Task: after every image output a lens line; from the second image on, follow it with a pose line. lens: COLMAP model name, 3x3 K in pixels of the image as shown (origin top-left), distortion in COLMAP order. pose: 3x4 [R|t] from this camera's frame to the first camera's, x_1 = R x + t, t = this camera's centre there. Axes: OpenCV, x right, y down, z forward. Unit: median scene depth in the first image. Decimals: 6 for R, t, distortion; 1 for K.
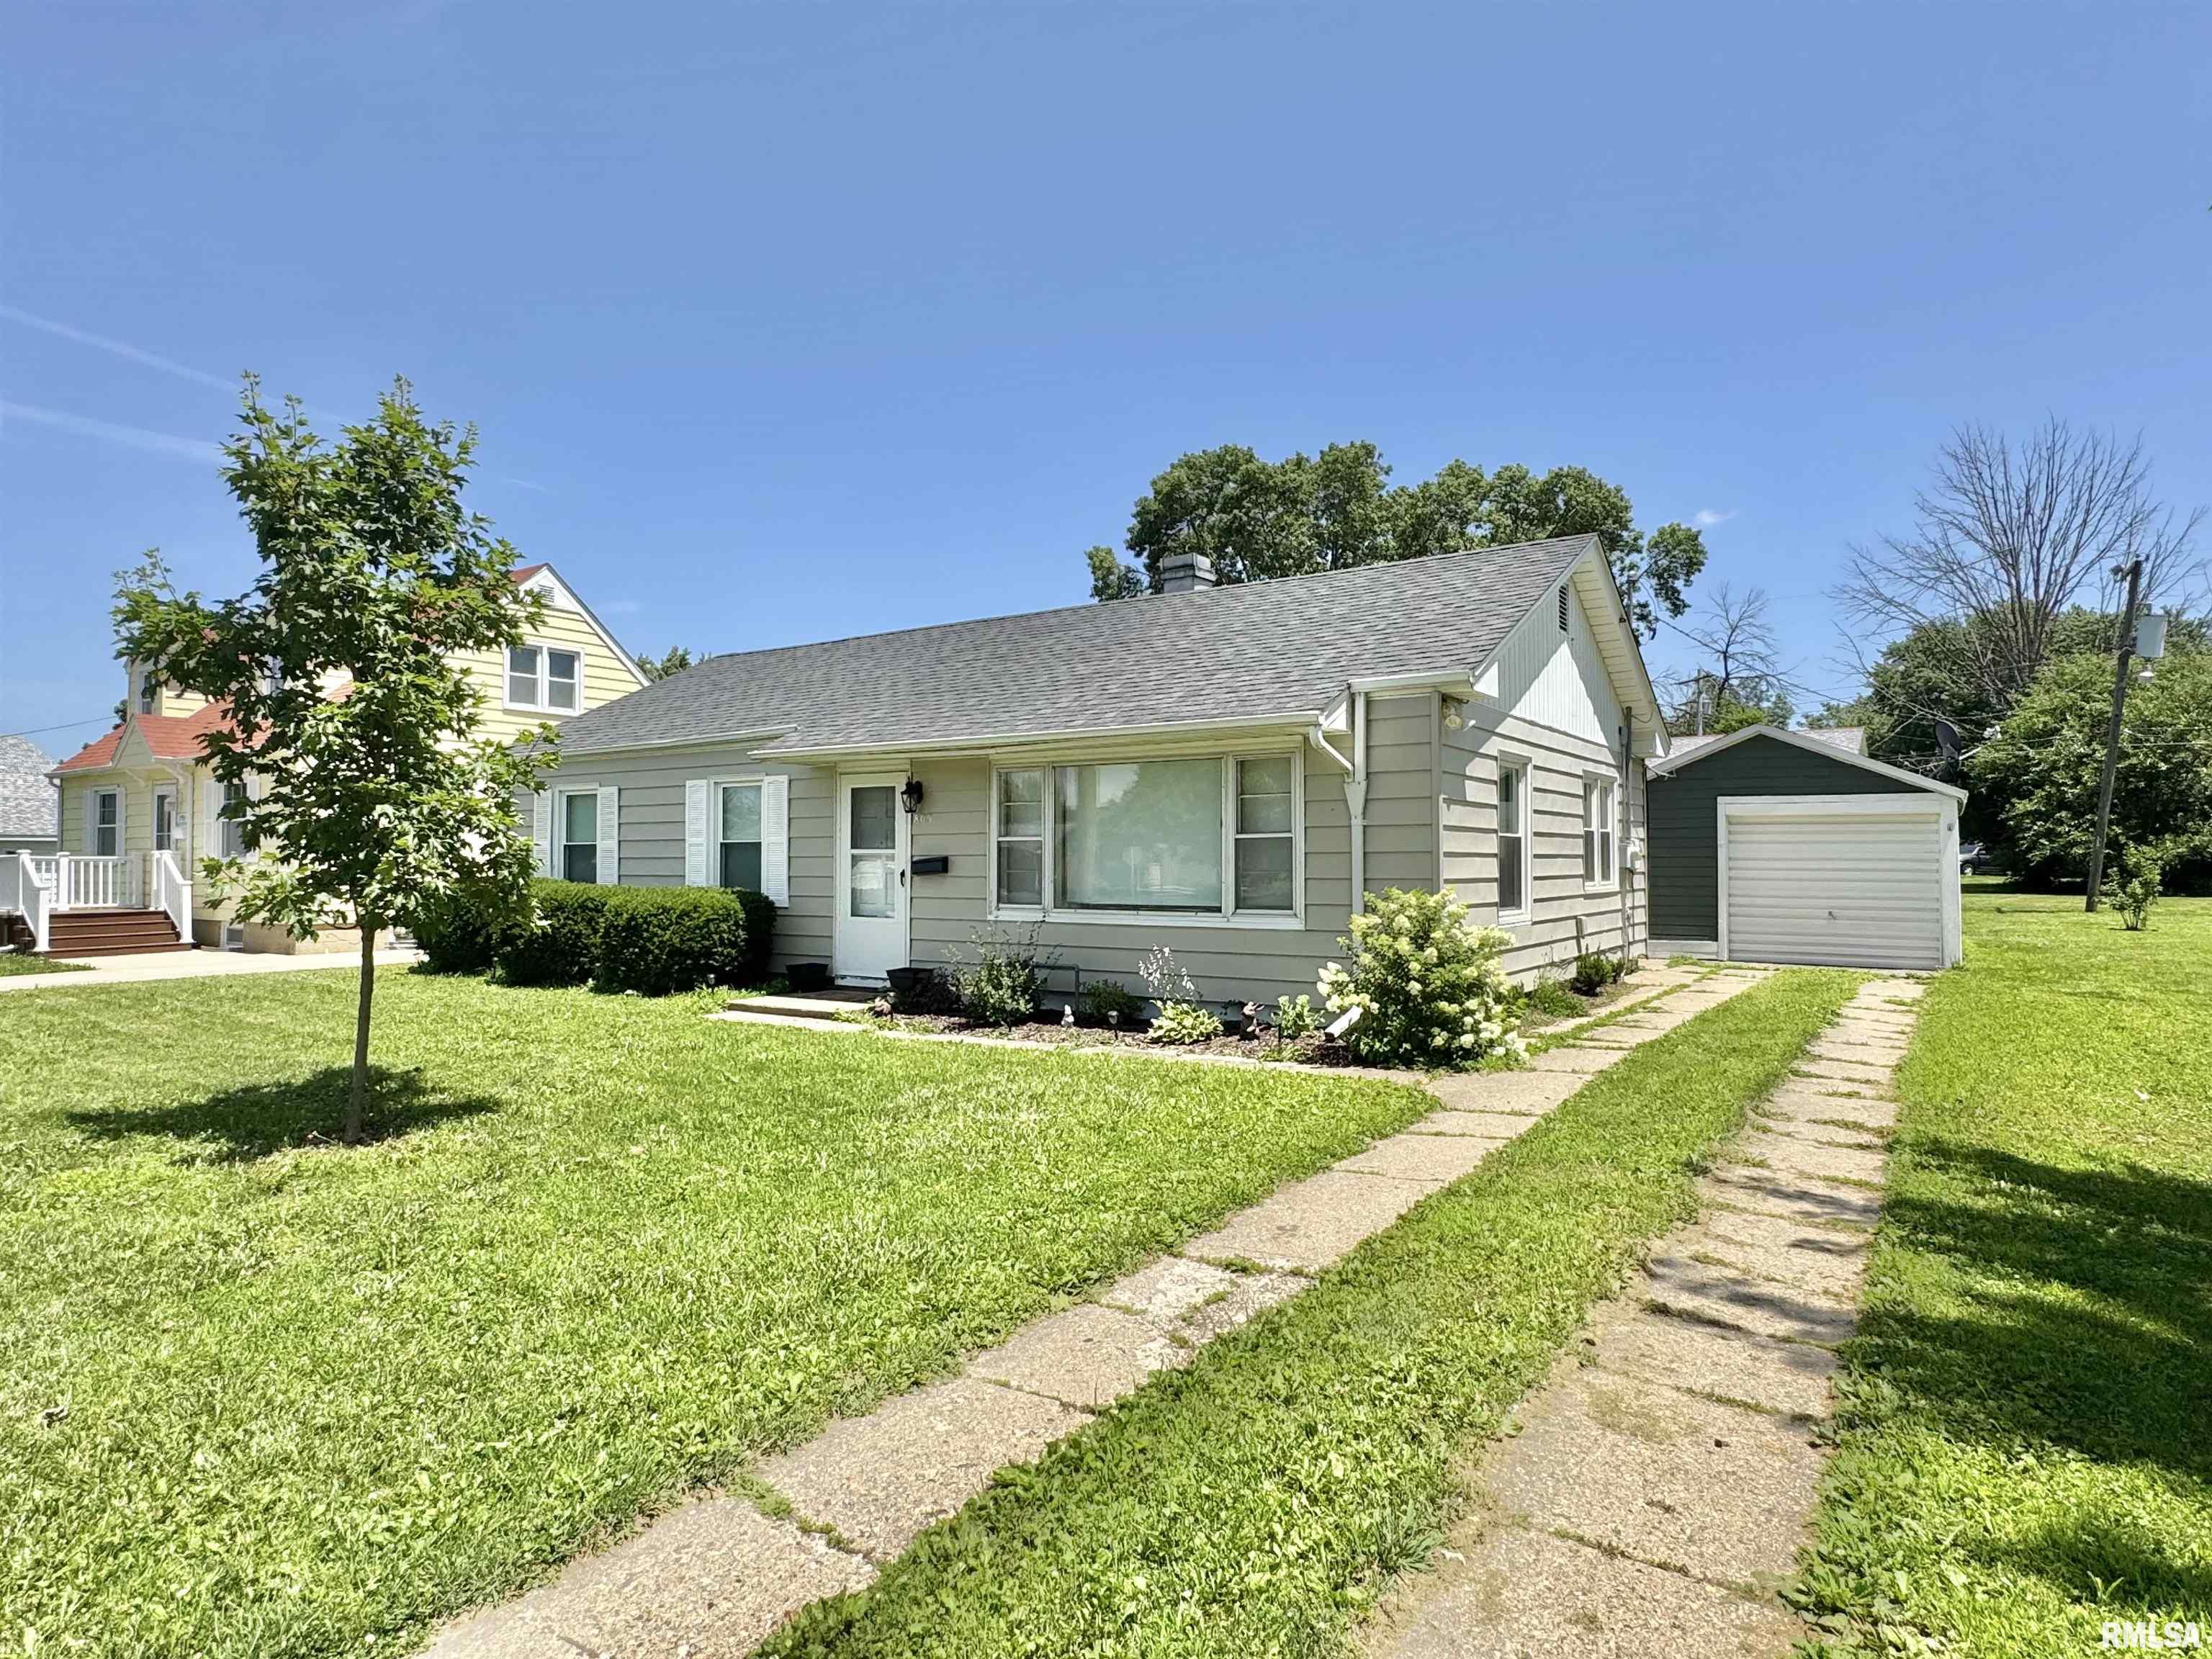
lens RADIAL K [[1302.4, 0, 1106.0], [0, 1302.4, 829.5], [0, 0, 1]] dist [-0.019404, 0.001295]
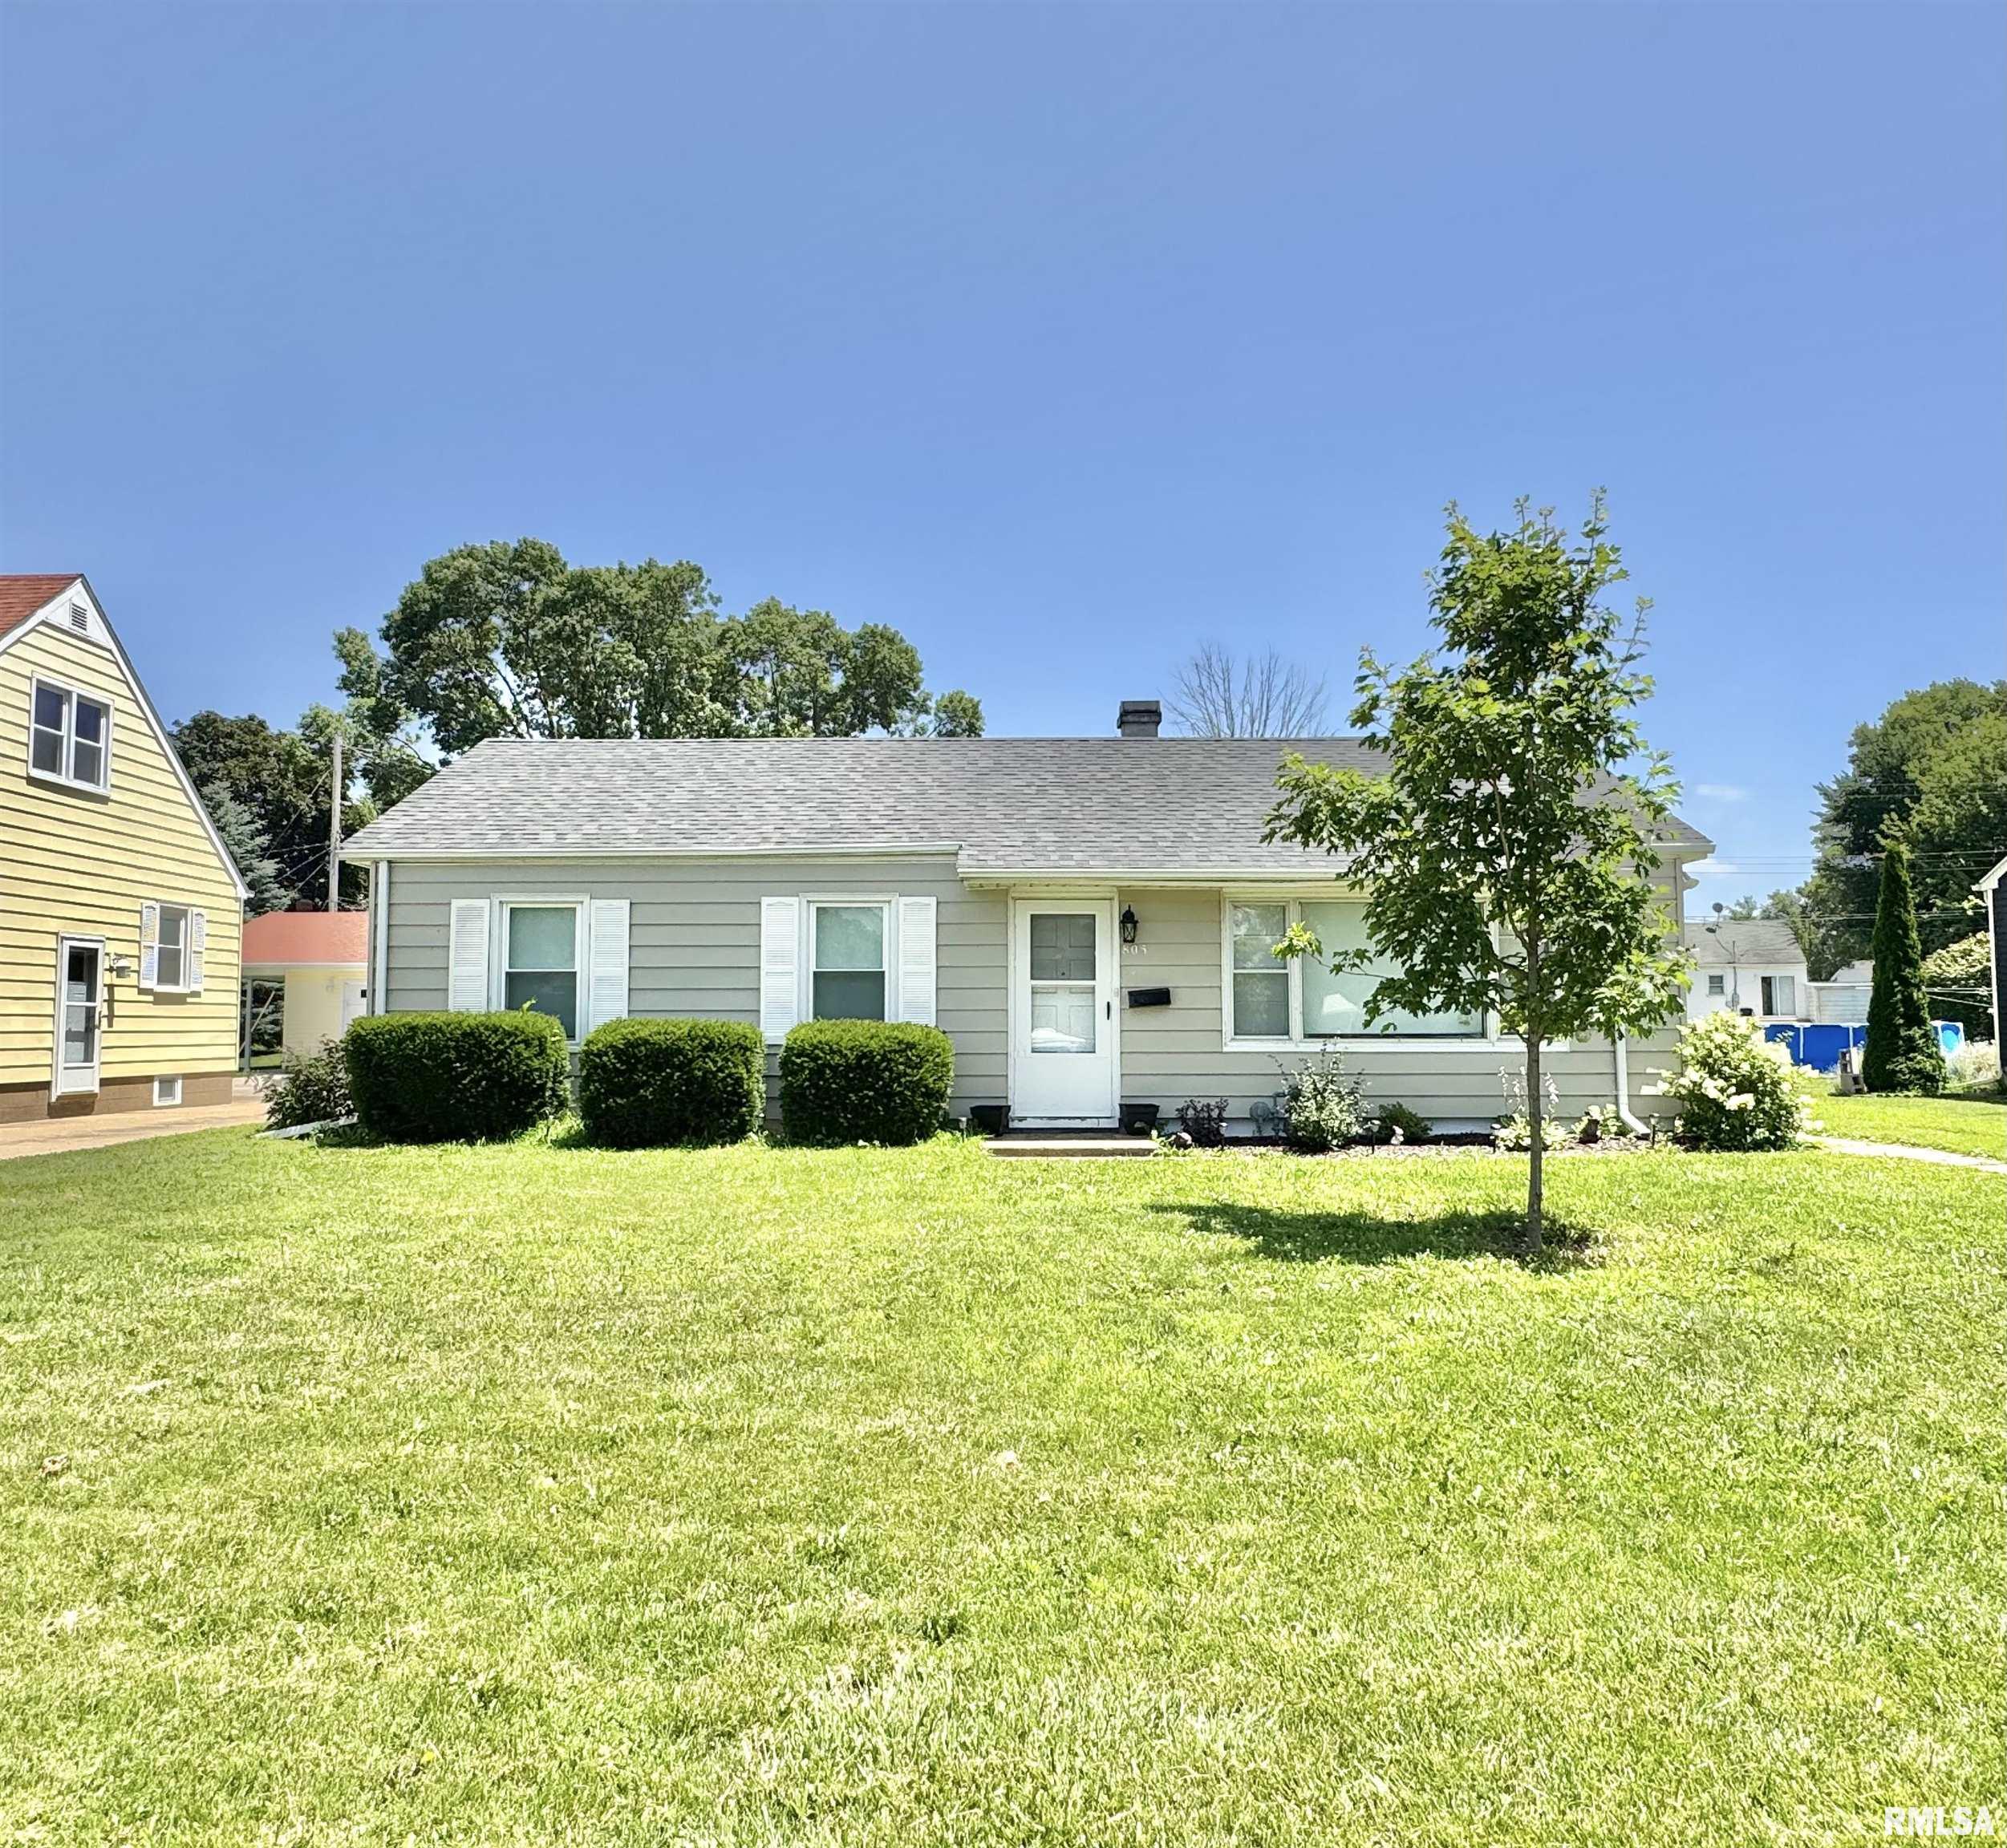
lens RADIAL K [[1431.1, 0, 968.4], [0, 1431.1, 919.7], [0, 0, 1]] dist [0.003168, 0.000457]
pose [[0.840504, 0.038653, 0.540425, -0.725883], [-0.013859, 0.998659, -0.049873, 0.021811], [-0.541629, 0.034428, 0.839913, 0.150886]]
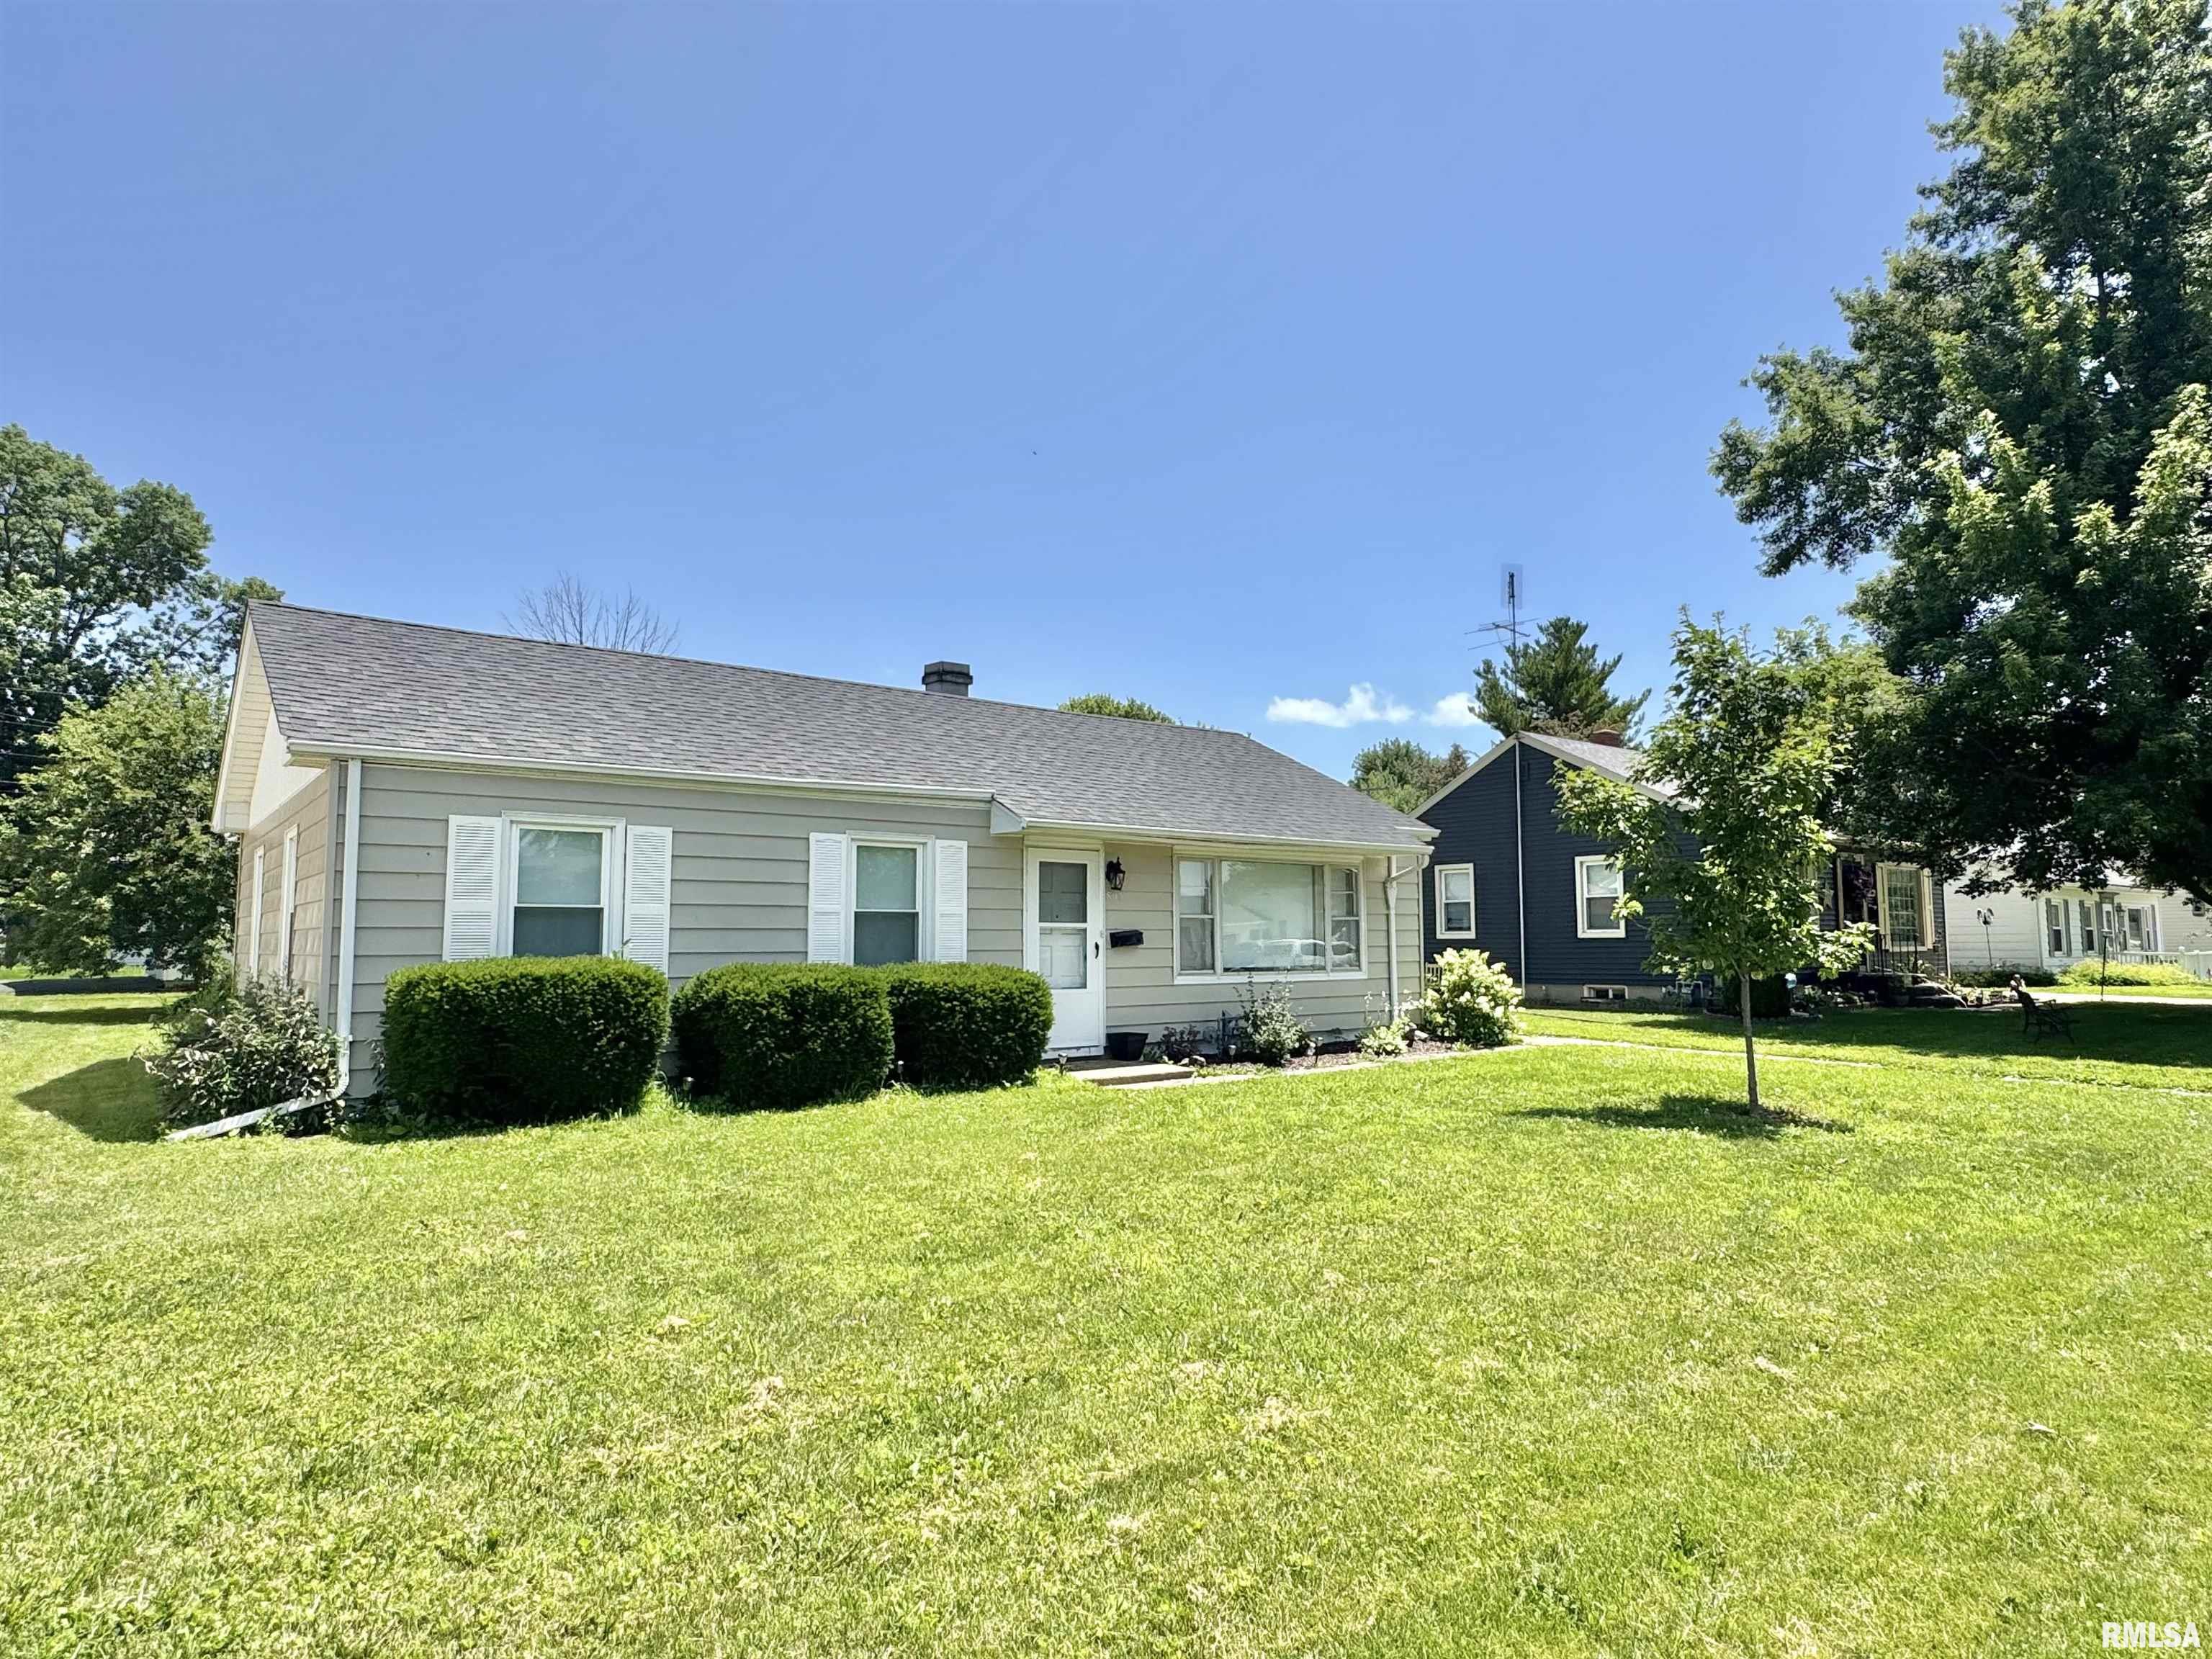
lens RADIAL K [[1302.4, 0, 1106.0], [0, 1302.4, 829.5], [0, 0, 1]] dist [-0.019404, 0.001295]
pose [[0.289262, 0.081694, 0.953758, -1.055653], [-0.020804, 0.996653, -0.079059, 0.020385], [-0.957024, 0.003026, 0.289993, 0.607357]]
